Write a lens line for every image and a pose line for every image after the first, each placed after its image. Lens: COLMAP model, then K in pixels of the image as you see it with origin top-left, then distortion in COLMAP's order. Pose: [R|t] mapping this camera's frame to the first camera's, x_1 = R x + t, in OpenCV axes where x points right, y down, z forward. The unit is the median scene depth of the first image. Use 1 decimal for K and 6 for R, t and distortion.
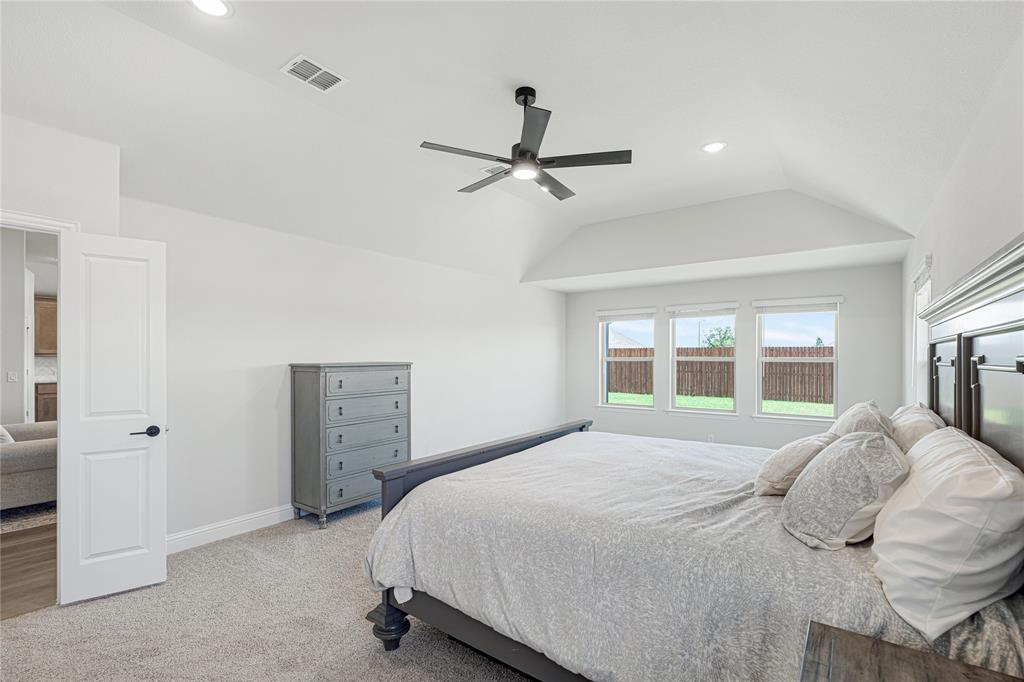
lens RADIAL K [[471.2, 0, 512.2], [0, 471.2, 348.5], [0, 0, 1]] dist [-0.000492, -0.000163]
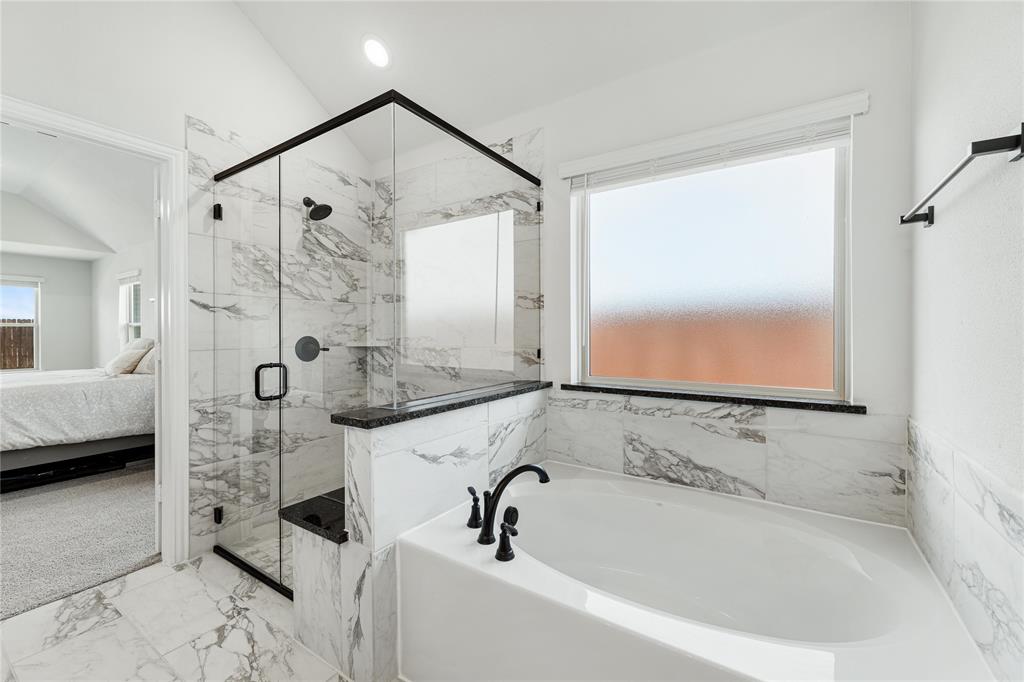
lens RADIAL K [[416.8, 0, 511.0], [0, 416.8, 337.8], [0, 0, 1]] dist [-0.000652, 0.000249]
pose [[-0.050758, -0.011180, 0.998648, -1.870975], [-0.014733, 0.999837, 0.010445, 0.097777], [-0.998602, -0.014183, -0.050914, -0.943615]]
